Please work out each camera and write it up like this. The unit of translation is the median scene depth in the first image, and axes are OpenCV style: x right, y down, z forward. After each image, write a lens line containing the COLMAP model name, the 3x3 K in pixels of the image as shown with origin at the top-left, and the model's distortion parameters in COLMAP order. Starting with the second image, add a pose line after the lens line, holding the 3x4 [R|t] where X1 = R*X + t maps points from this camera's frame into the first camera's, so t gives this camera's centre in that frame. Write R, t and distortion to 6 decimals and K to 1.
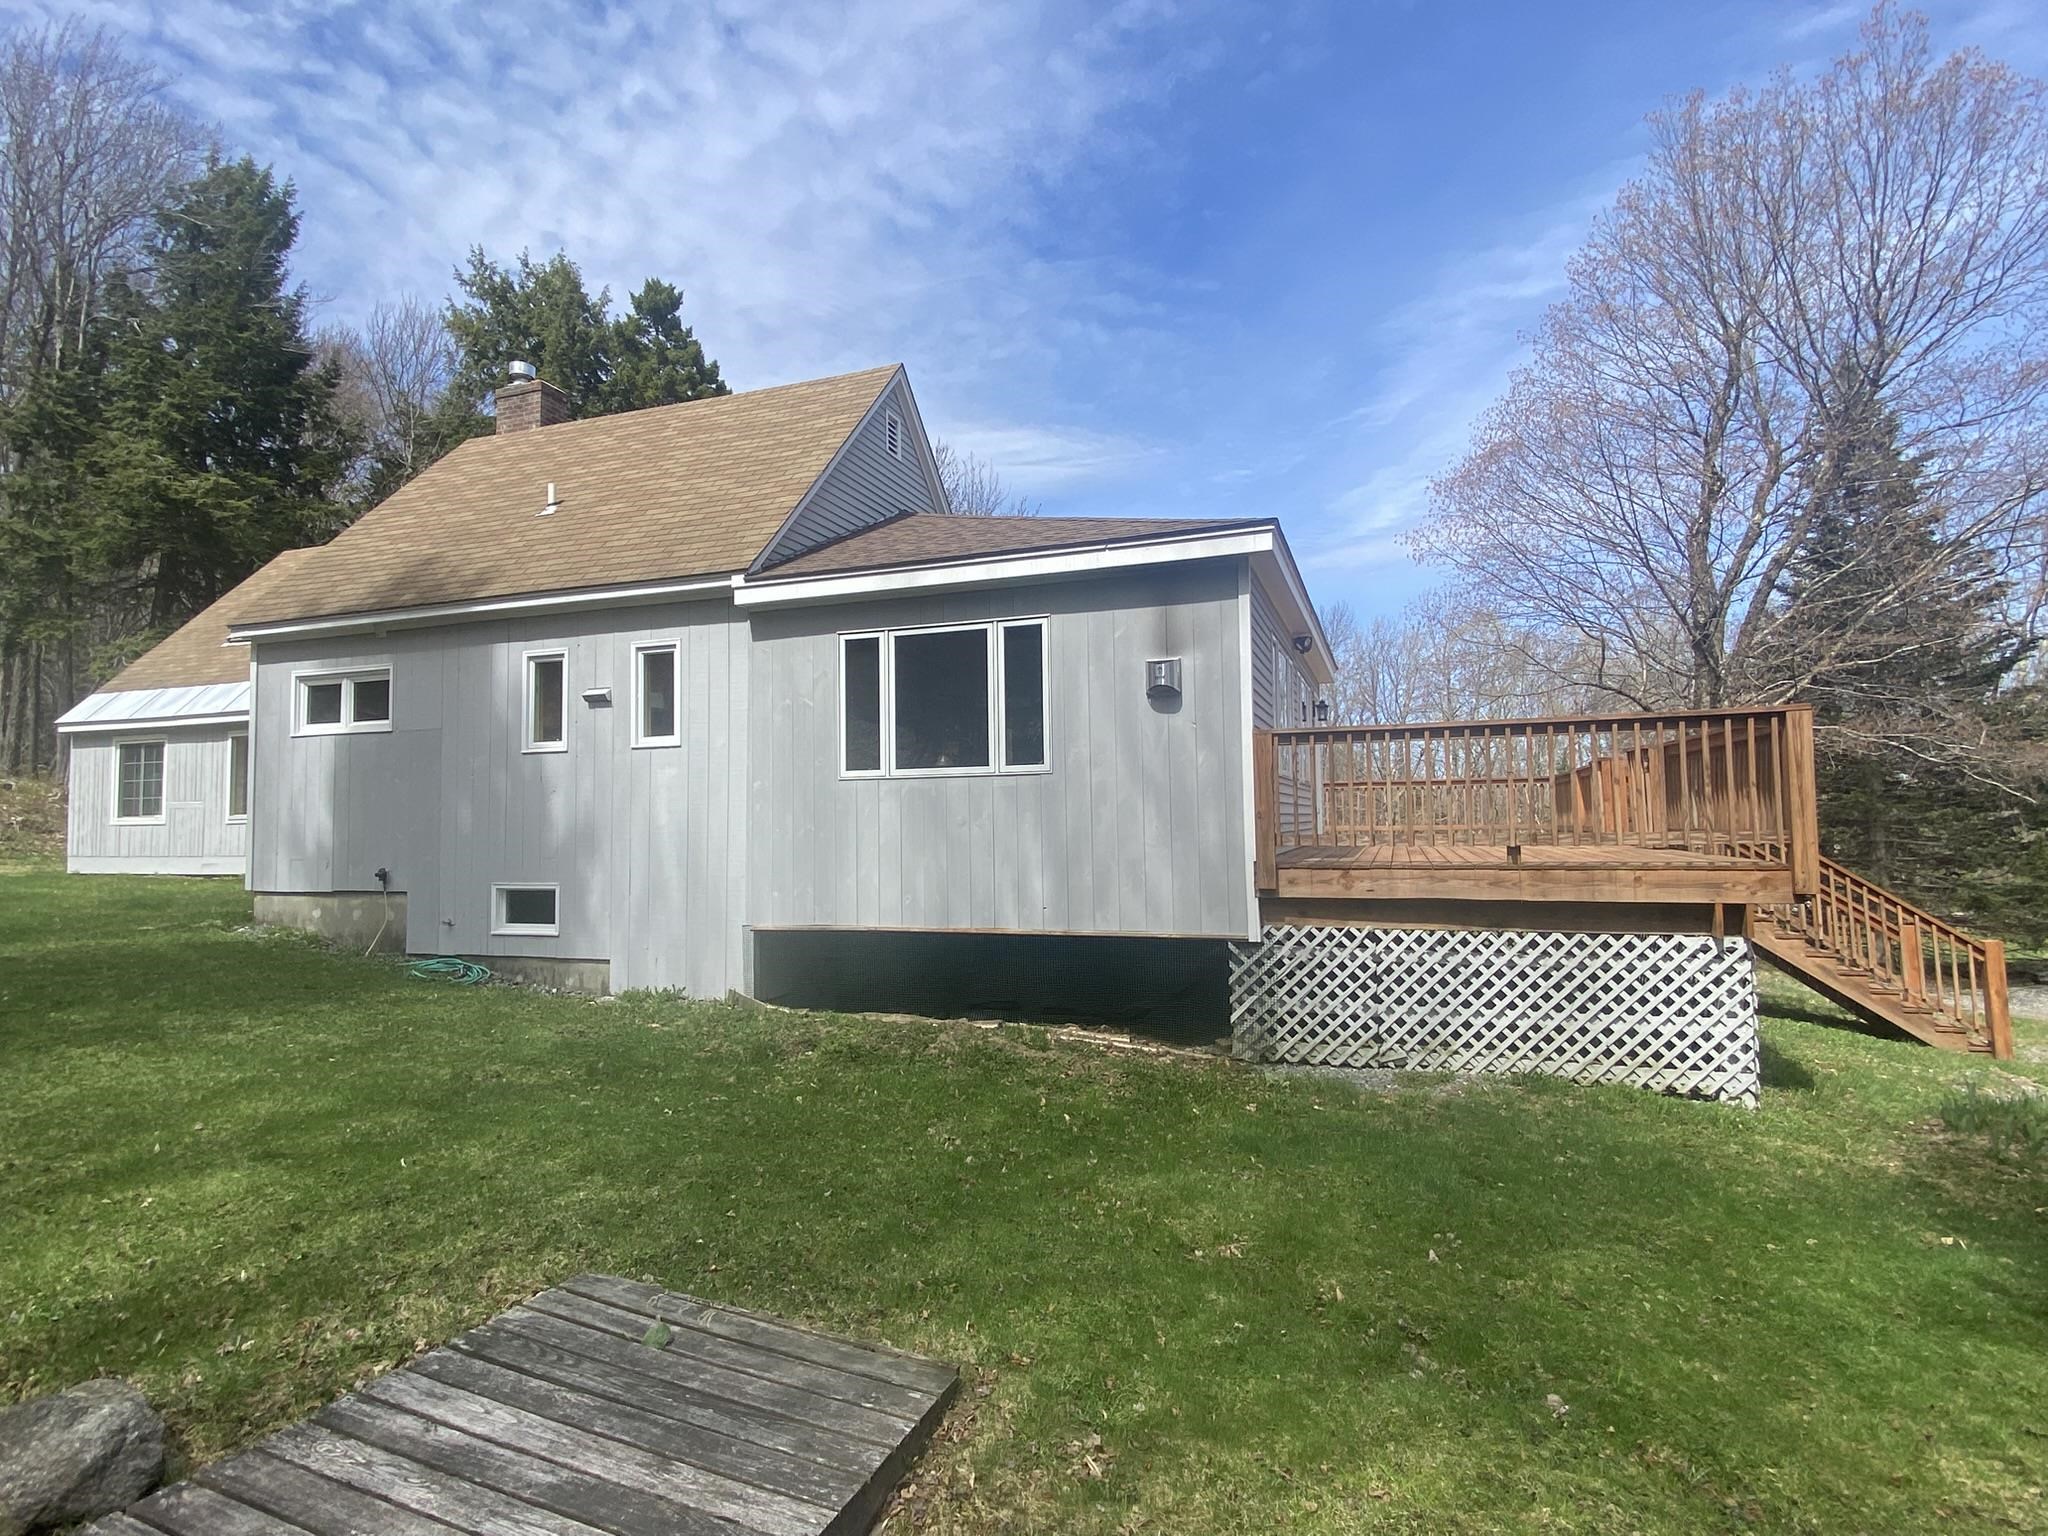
lens RADIAL K [[1056.2, 0, 1024.0], [0, 1056.2, 768.0], [0, 0, 1]] dist [-0.000452, -0.000555]
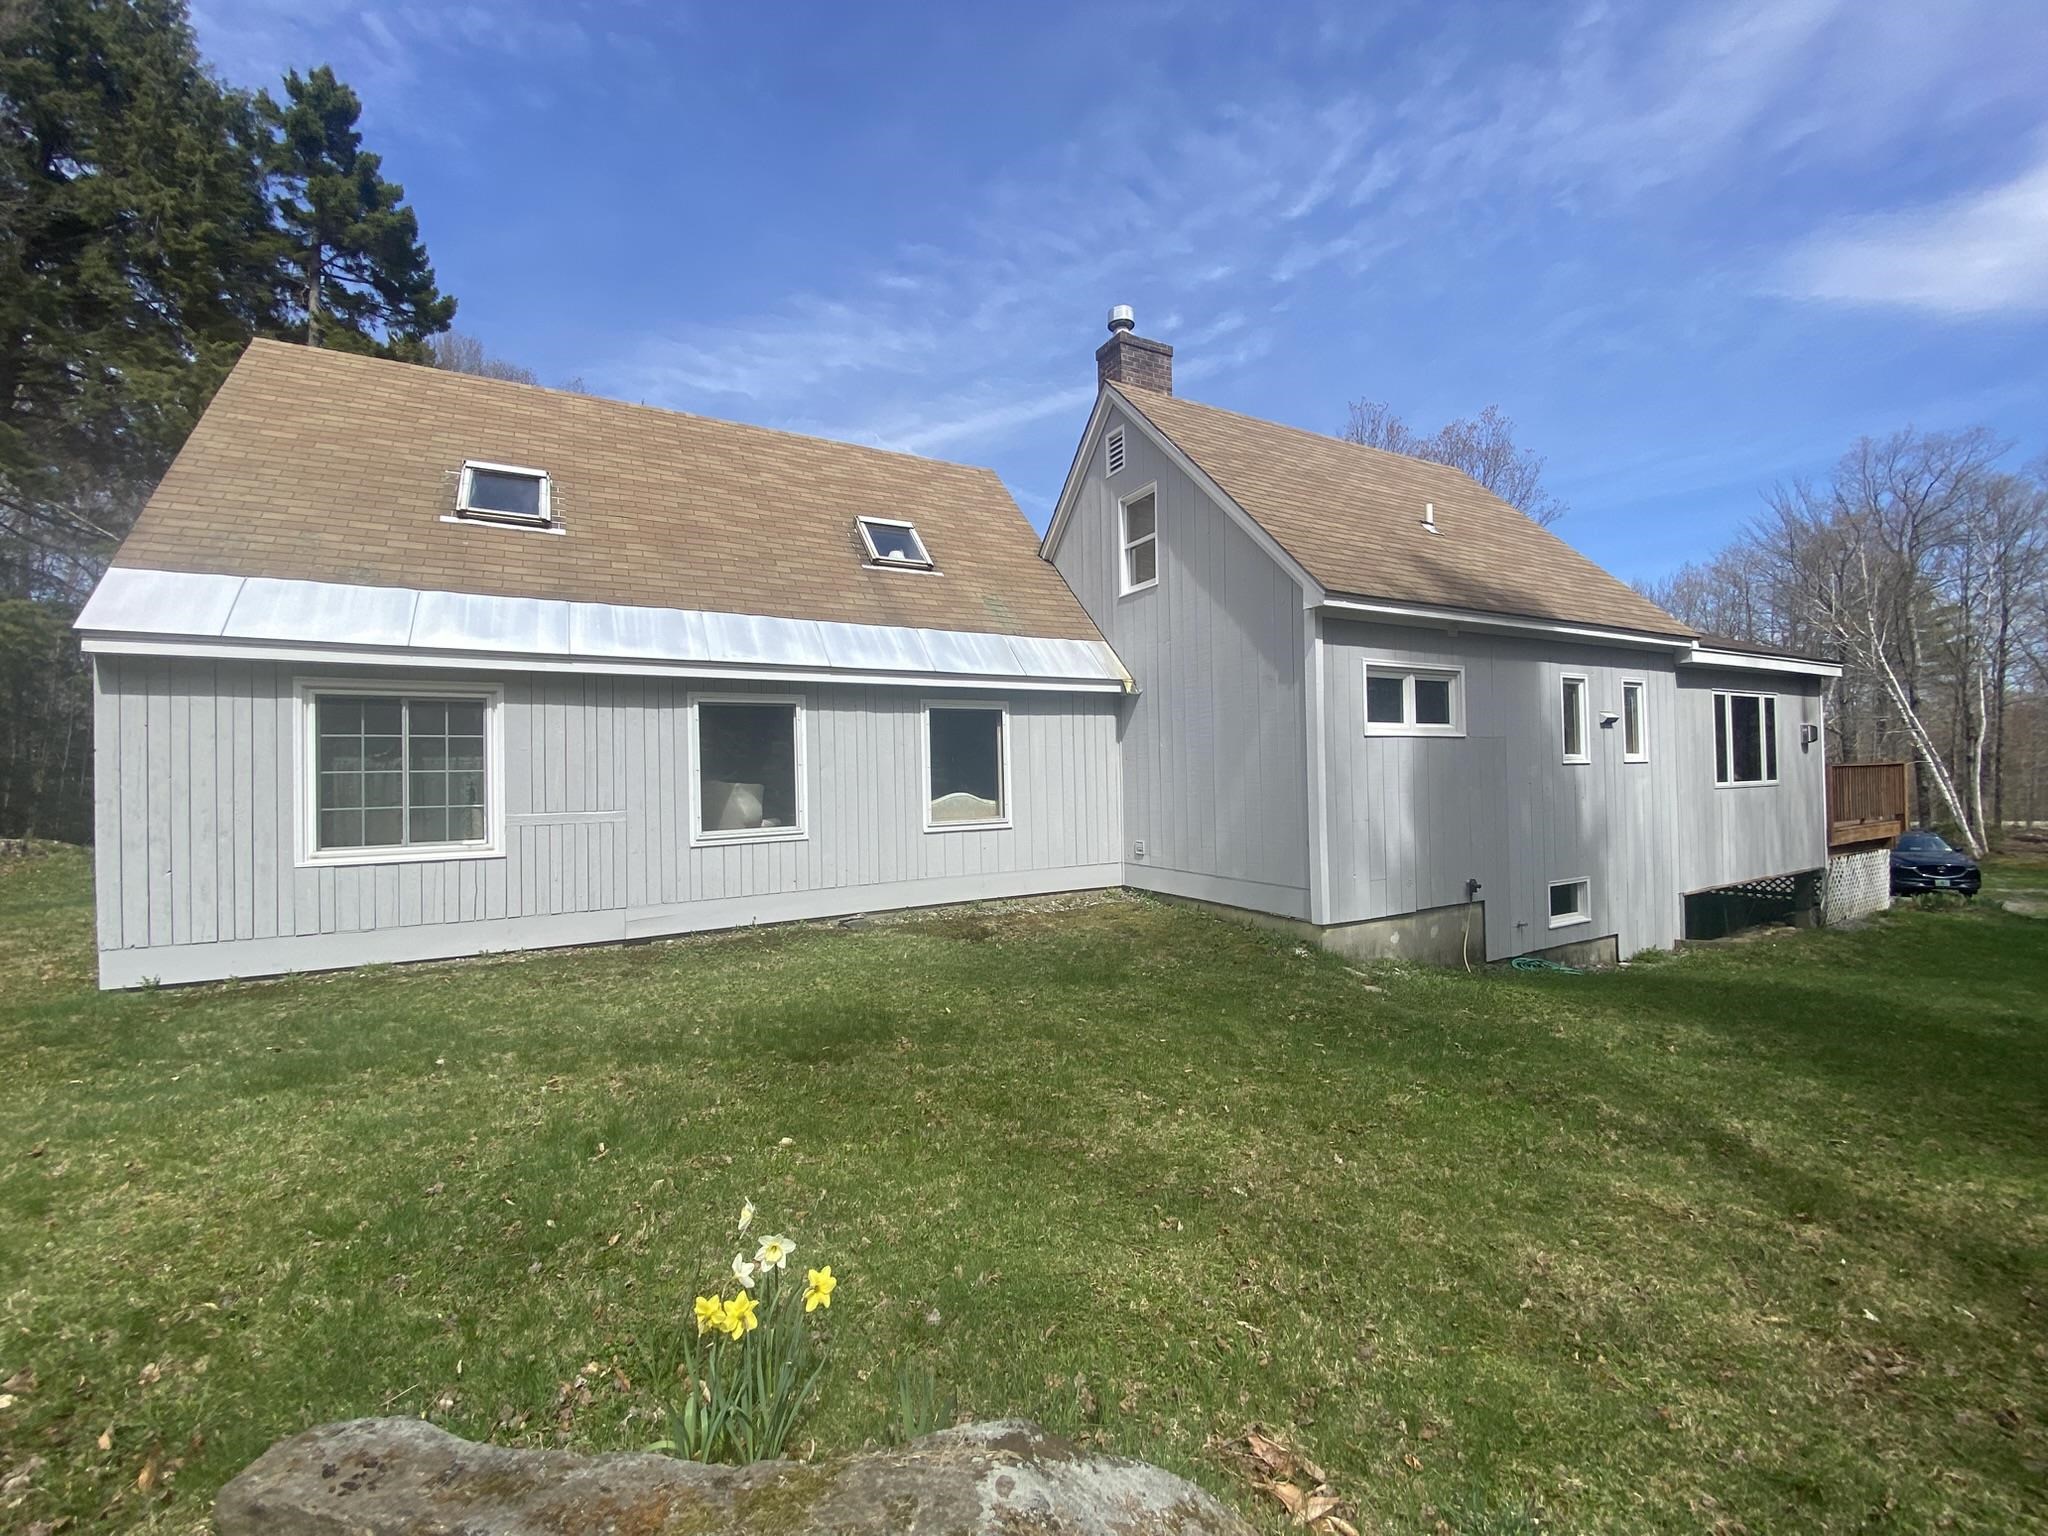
lens RADIAL K [[823.5, 0, 1024.0], [0, 823.5, 768.0], [0, 0, 1]] dist [0.000751, -0.000083]
pose [[0.666509, 0.008076, 0.745453, -1.400317], [-0.026975, 0.999548, 0.013289, -0.005324], [-0.745008, -0.028965, 0.666426, 0.782119]]
